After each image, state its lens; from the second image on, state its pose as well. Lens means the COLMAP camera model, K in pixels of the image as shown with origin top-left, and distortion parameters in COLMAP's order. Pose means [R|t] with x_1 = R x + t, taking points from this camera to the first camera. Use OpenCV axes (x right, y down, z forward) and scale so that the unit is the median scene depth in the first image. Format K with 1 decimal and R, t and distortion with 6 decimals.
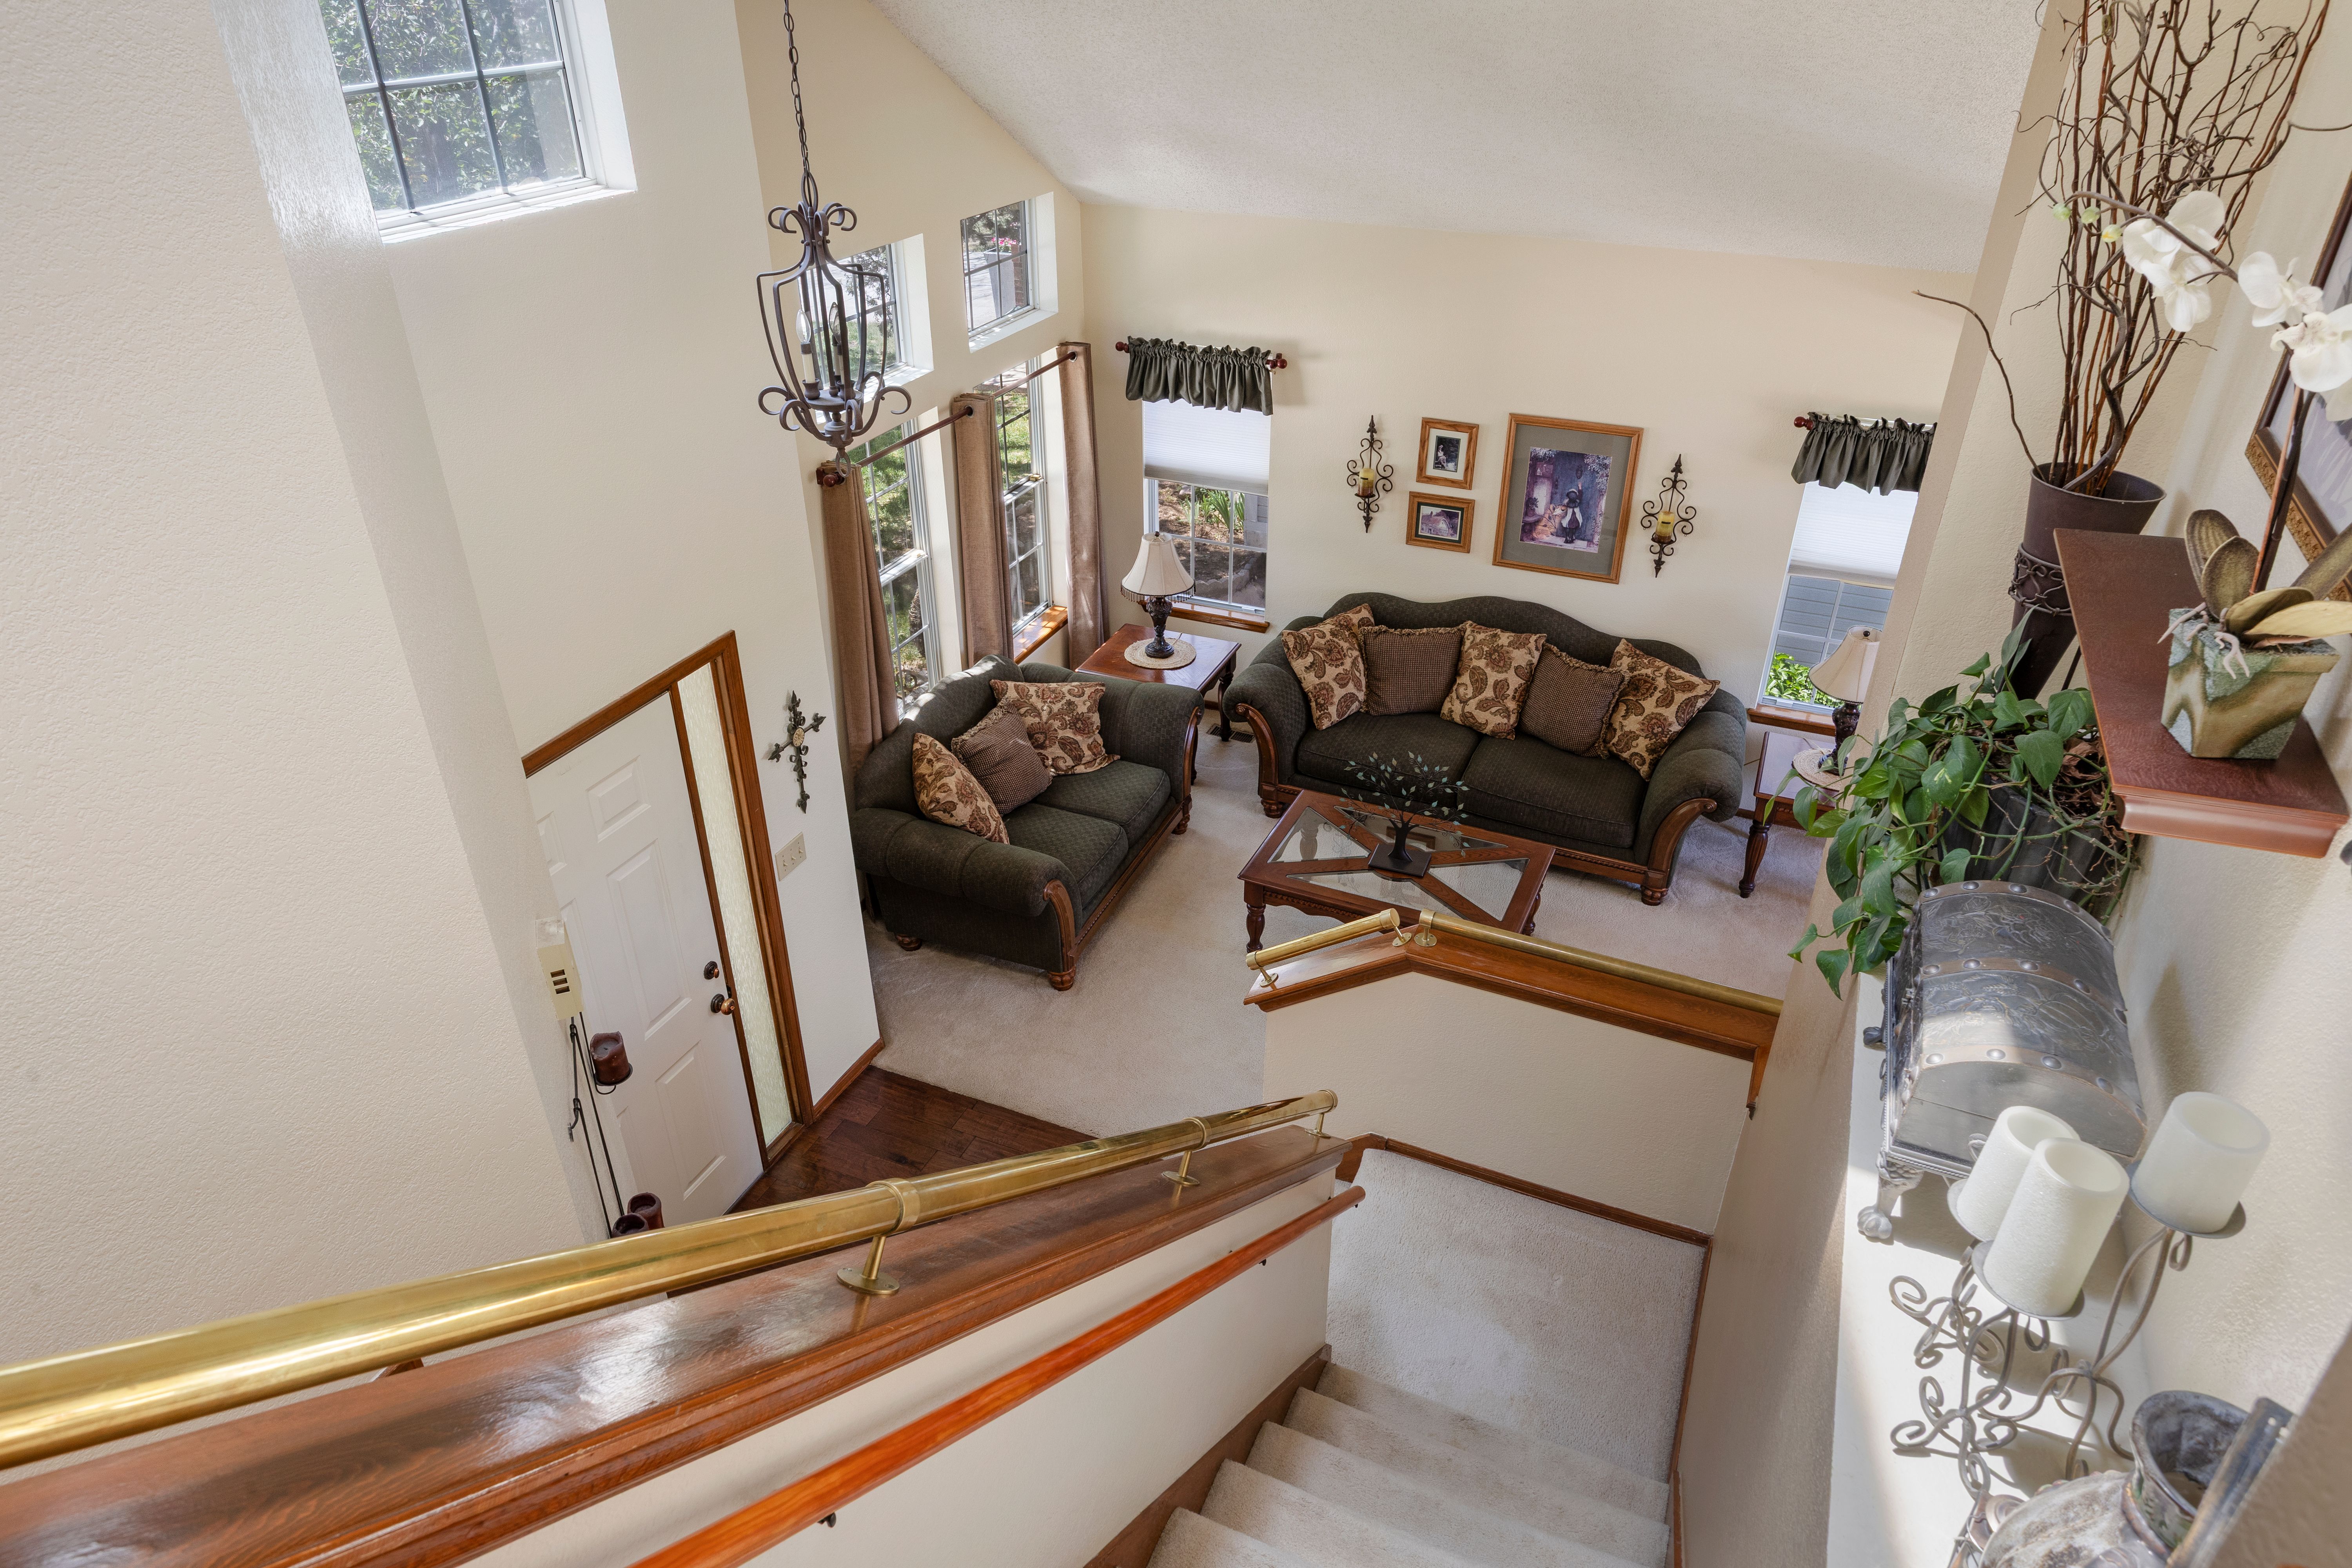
lens RADIAL K [[1471.9, 0, 1176.0], [0, 1471.9, 784.0], [0, 0, 1]] dist [0.001933, -0.000116]
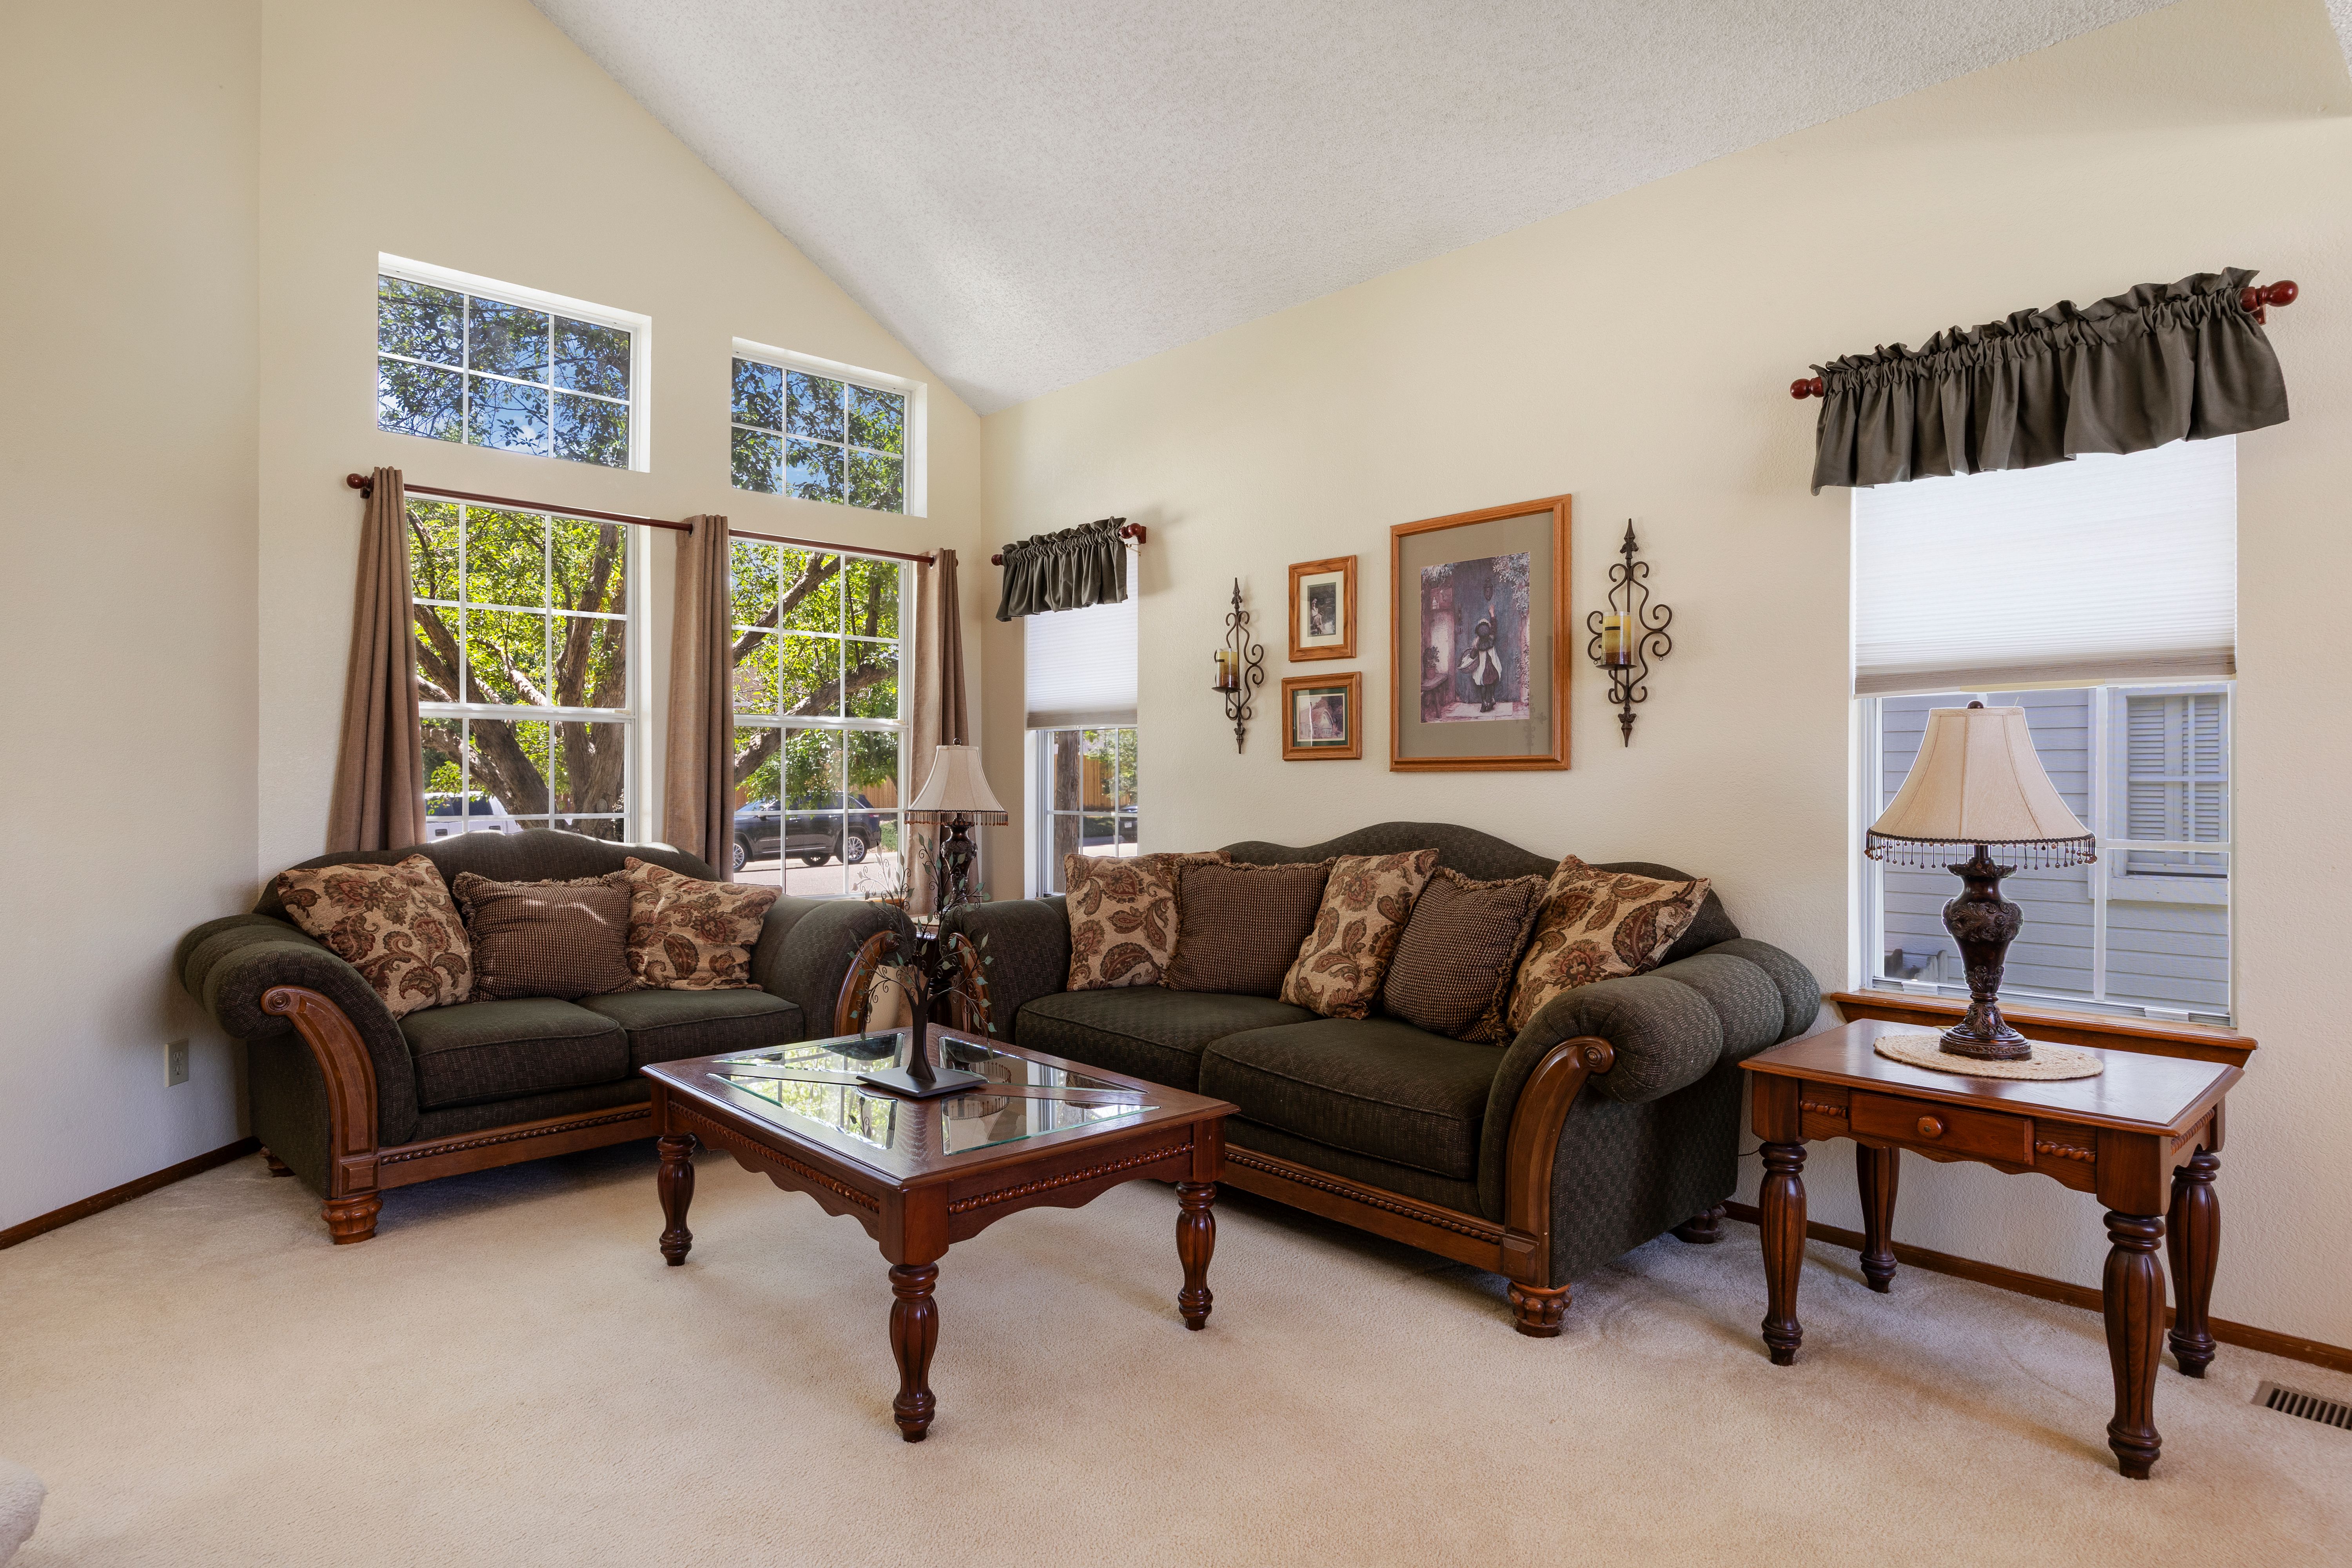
lens RADIAL K [[1295.7, 0, 1176.0], [0, 1295.7, 784.0], [0, 0, 1]] dist [-0.002295, -0.001263]
pose [[0.917064, 0.001955, -0.398735, 0.361391], [-0.206094, 0.858381, -0.469795, 0.136743], [0.341348, 0.513009, 0.787593, 0.555176]]
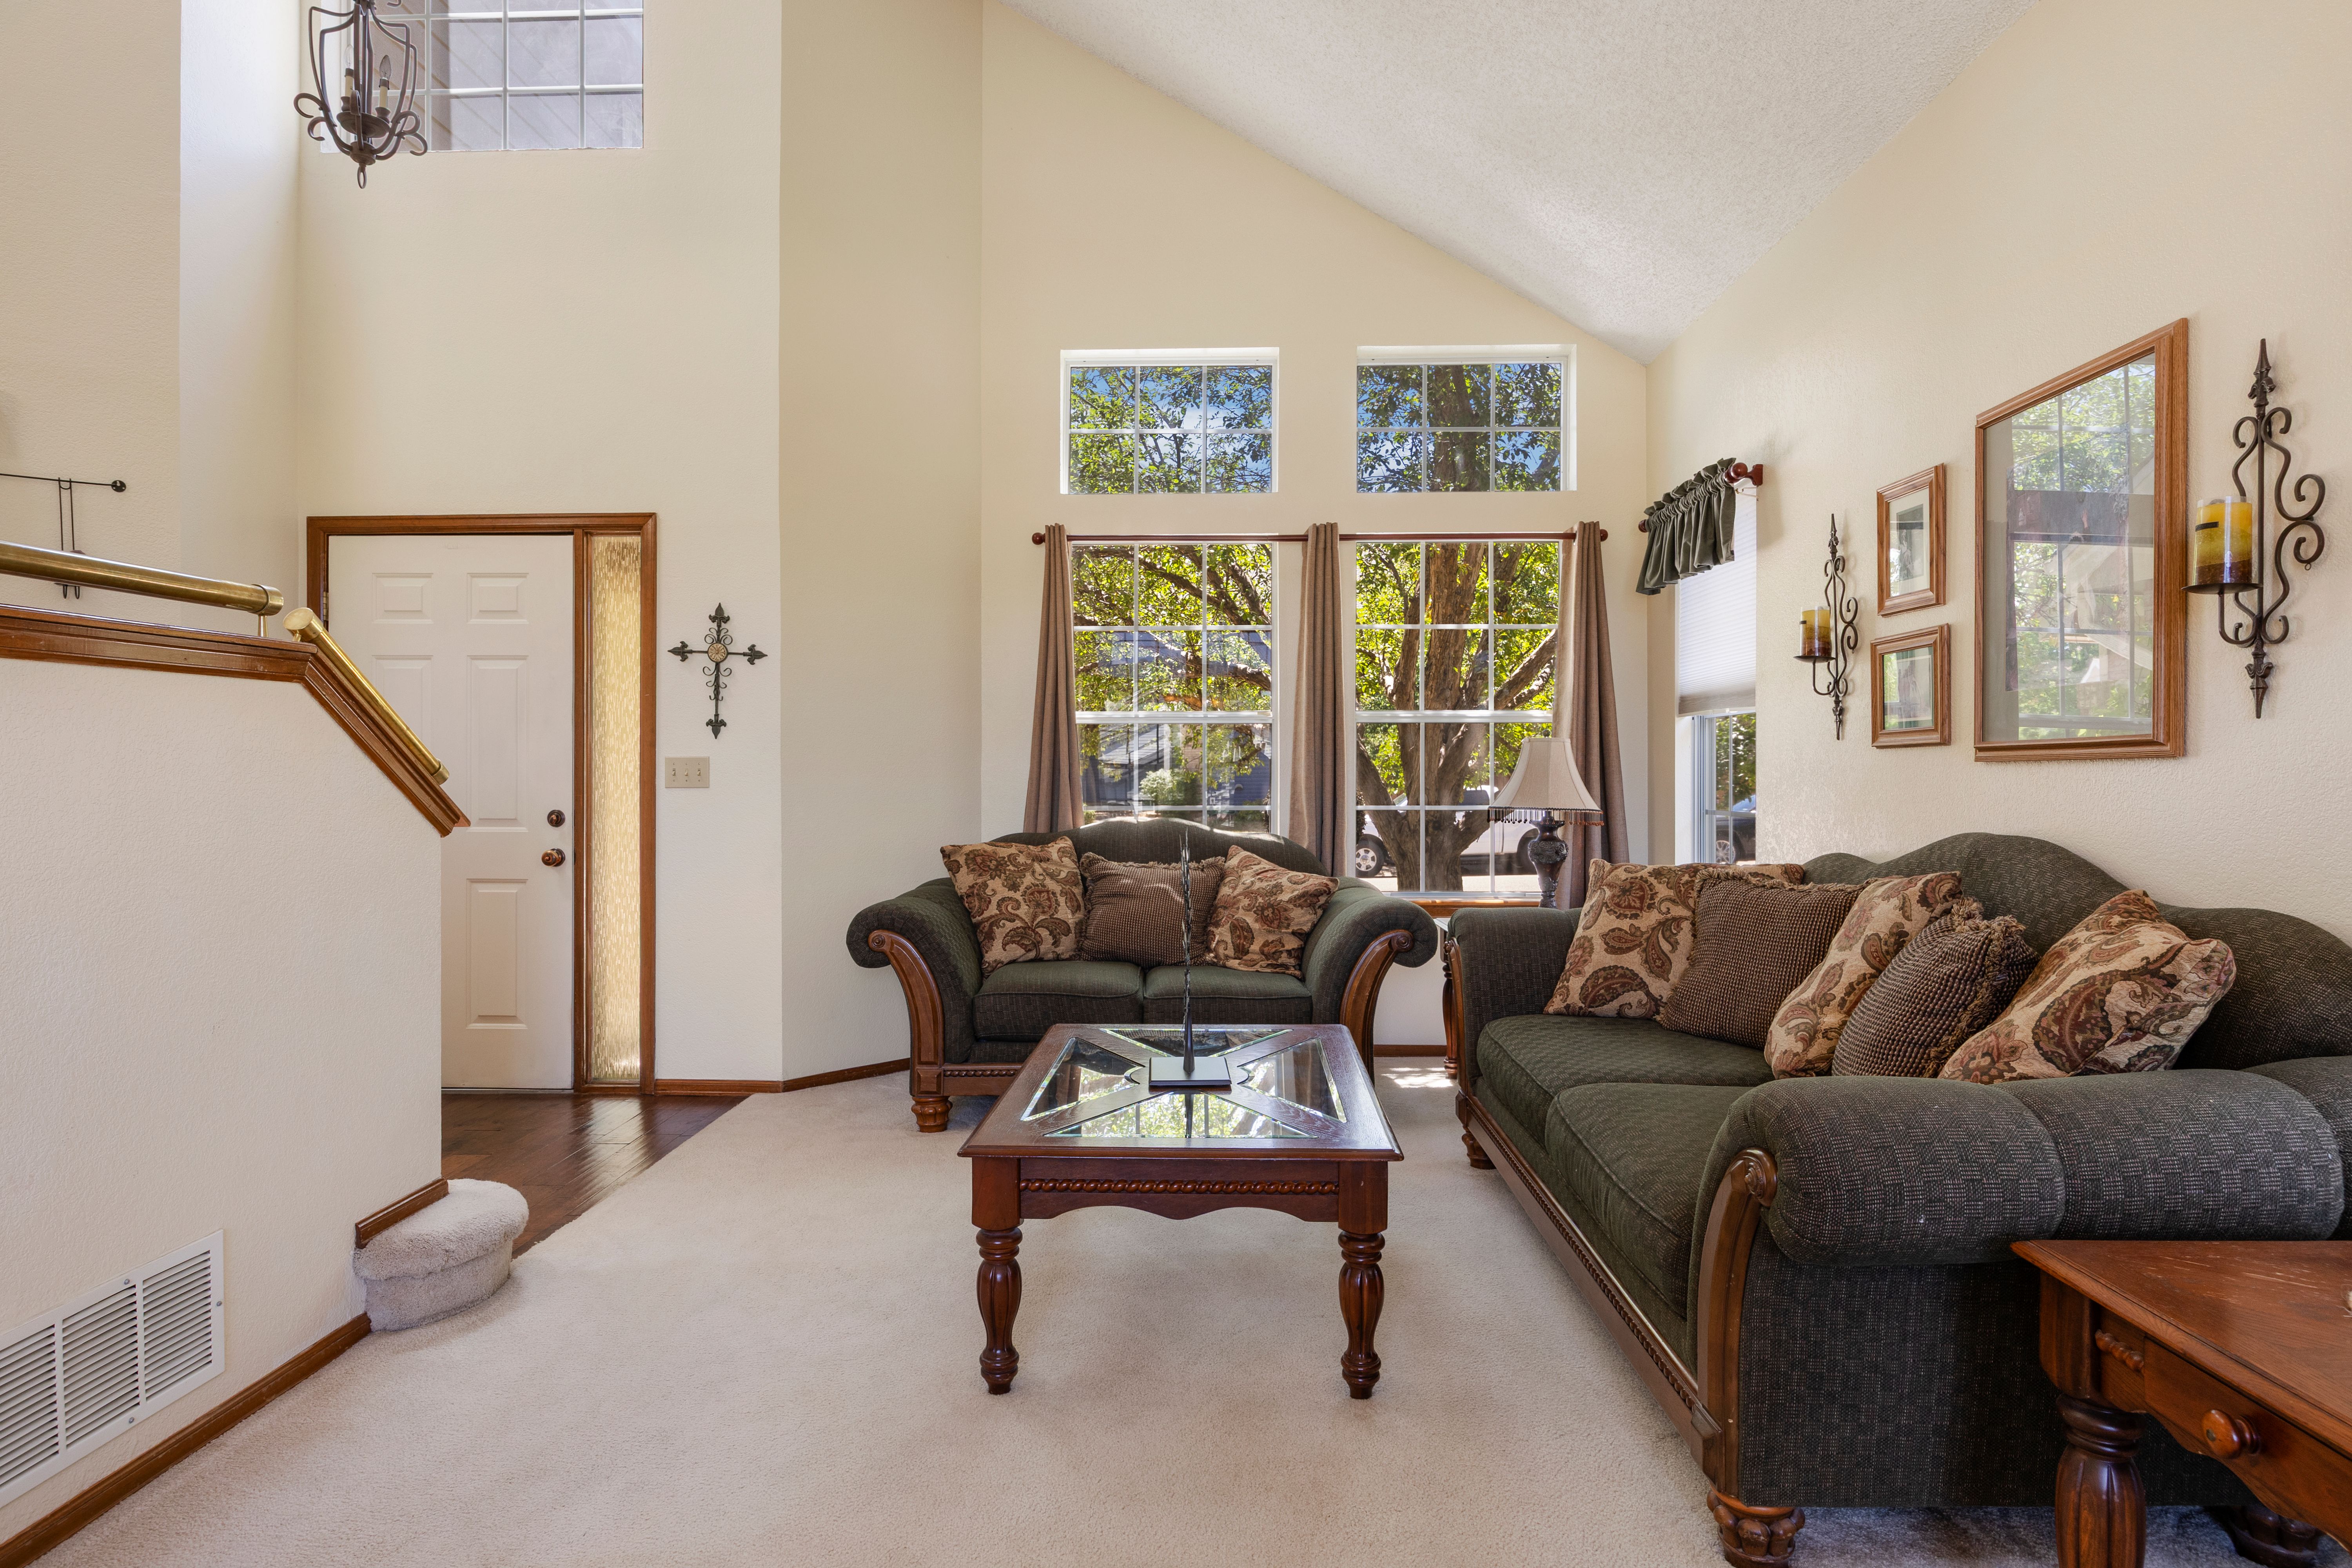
lens RADIAL K [[1321.3, 0, 1176.0], [0, 1321.3, 784.0], [0, 0, 1]] dist [-0.003008, -0.000829]
pose [[0.372453, 0.005392, -0.928035, 0.508906], [-0.476235, 0.859391, -0.186137, 0.046996], [0.796542, 0.511290, 0.322650, 0.704313]]
